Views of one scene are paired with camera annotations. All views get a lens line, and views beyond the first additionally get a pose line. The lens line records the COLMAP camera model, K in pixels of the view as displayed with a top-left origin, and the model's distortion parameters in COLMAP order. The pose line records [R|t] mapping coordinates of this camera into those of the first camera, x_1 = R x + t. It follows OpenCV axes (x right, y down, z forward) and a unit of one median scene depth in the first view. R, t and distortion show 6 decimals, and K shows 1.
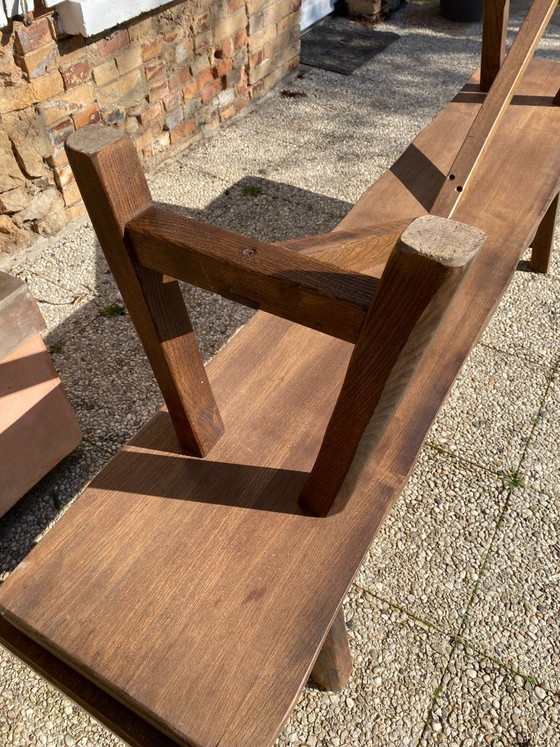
lens RADIAL K [[590.1, 0, 280.0], [0, 590.1, 373.5], [0, 0, 1]] dist [-0.005696, 0.013943]
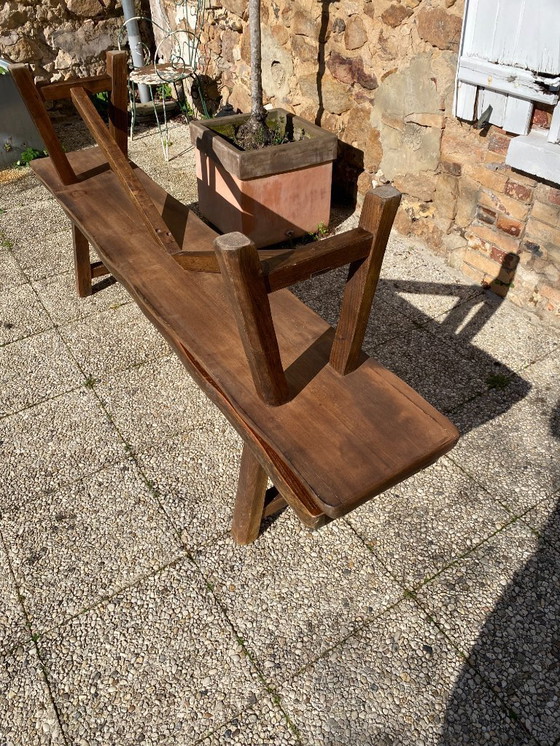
lens RADIAL K [[560.1, 0, 280.0], [0, 560.1, 373.0], [0, 0, 1]] dist [0.008111, -0.004141]
pose [[-0.445433, 0.603080, -0.661727, 0.954236], [-0.634298, 0.309049, 0.708629, -1.010430], [0.631866, 0.735379, 0.244872, 0.777152]]
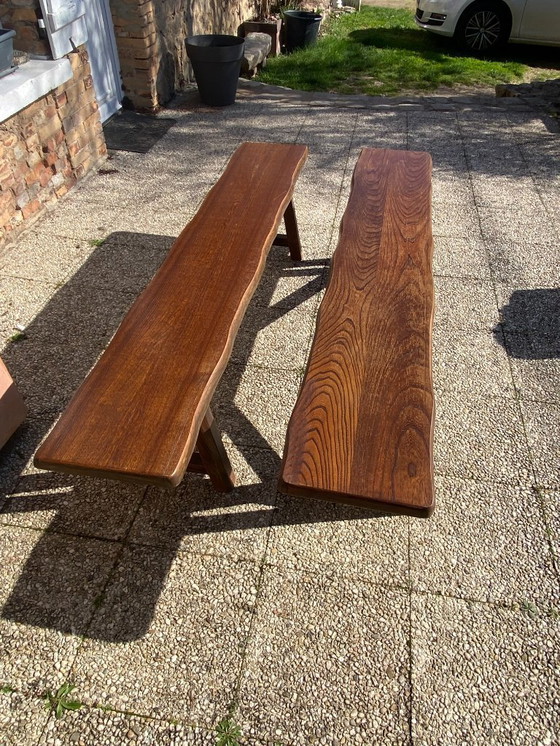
lens RADIAL K [[515.0, 0, 290.7], [0, 515.0, 373.5], [0, 0, 1]] dist [0.055162, -0.059464]
pose [[0.931111, -0.232836, 0.280750, -0.053117], [0.247601, 0.968699, -0.017795, 0.170933], [-0.267819, 0.086083, 0.959616, -0.373651]]
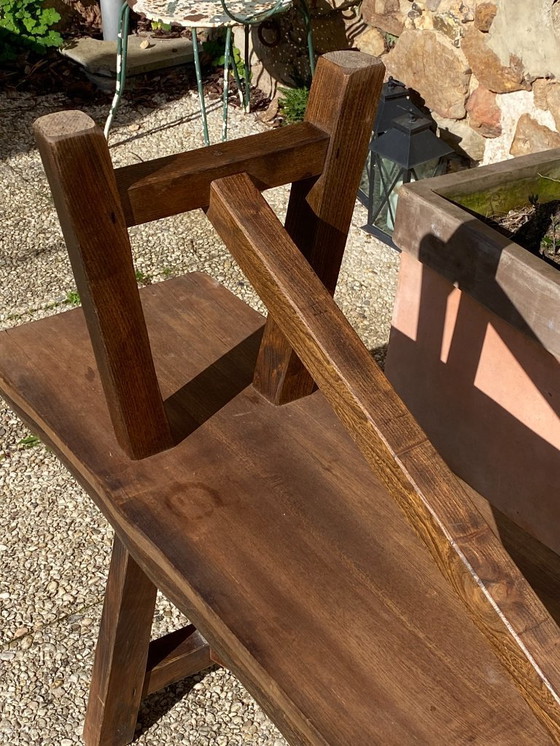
lens RADIAL K [[1160.4, 0, 295.6], [0, 1160.4, 372.6], [0, 0, 1]] dist [0.102186, -0.022661]
pose [[-0.384961, 0.533650, -0.753009, 0.579795], [-0.691486, 0.373603, 0.618278, -0.501290], [0.611271, 0.758708, 0.225189, 0.301077]]
